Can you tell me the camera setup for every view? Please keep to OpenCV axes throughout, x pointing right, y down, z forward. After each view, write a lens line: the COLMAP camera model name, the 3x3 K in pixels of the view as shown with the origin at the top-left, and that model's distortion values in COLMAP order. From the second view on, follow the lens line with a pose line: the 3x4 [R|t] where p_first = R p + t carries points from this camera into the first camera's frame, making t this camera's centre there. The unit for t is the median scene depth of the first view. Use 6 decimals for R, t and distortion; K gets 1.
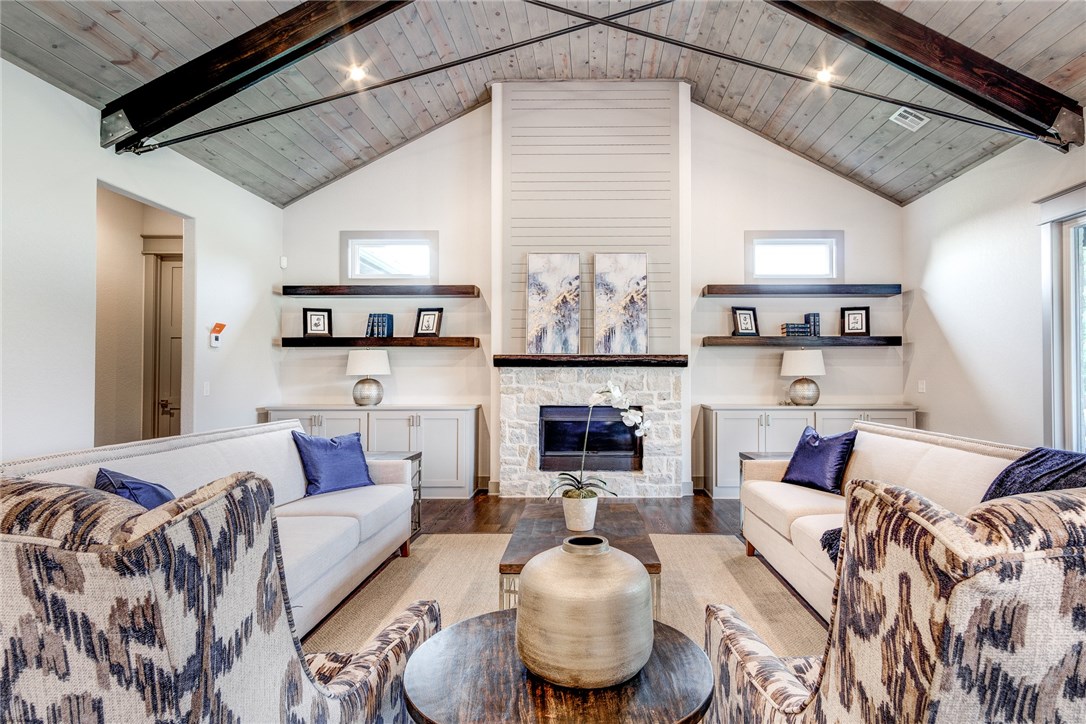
lens RADIAL K [[613.6, 0, 589.0], [0, 613.6, 367.1], [0, 0, 1]] dist [0.005859, 0.001480]
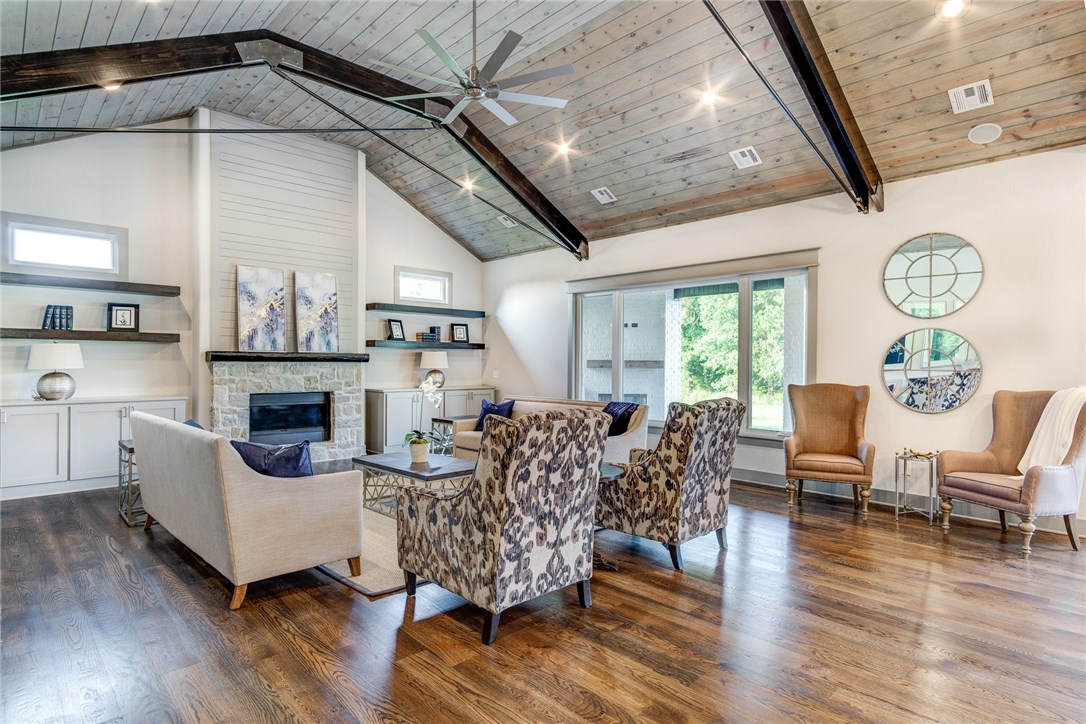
lens RADIAL K [[574.5, 0, 540.5], [0, 574.5, 366.2], [0, 0, 1]] dist [0.007889, 0.000964]
pose [[0.717667, -0.001005, 0.696385, -4.148282], [-0.017225, 0.999667, 0.019194, -0.204573], [-0.696173, -0.025770, 0.717411, -1.828129]]
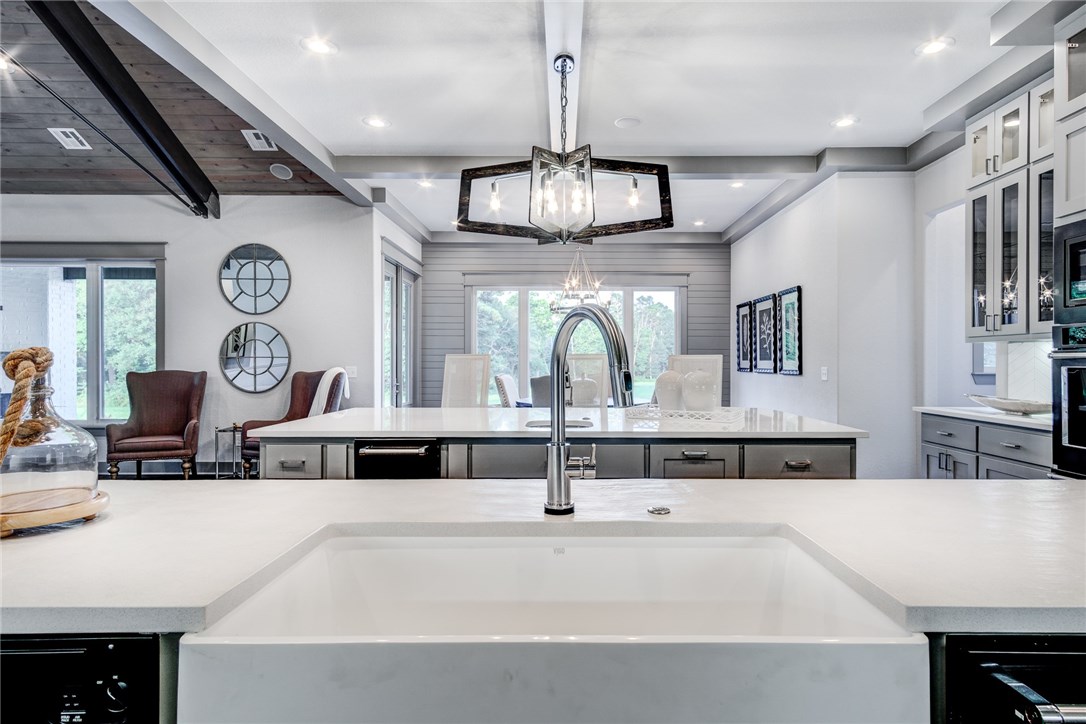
lens RADIAL K [[596.9, 0, 553.8], [0, 596.9, 361.2], [0, 0, 1]] dist [0.019963, 0.000097]
pose [[-0.004343, -0.000988, 0.999990, -4.745558], [-0.017688, 0.999843, 0.000911, -0.120973], [-0.999834, -0.017684, -0.004360, -4.666666]]
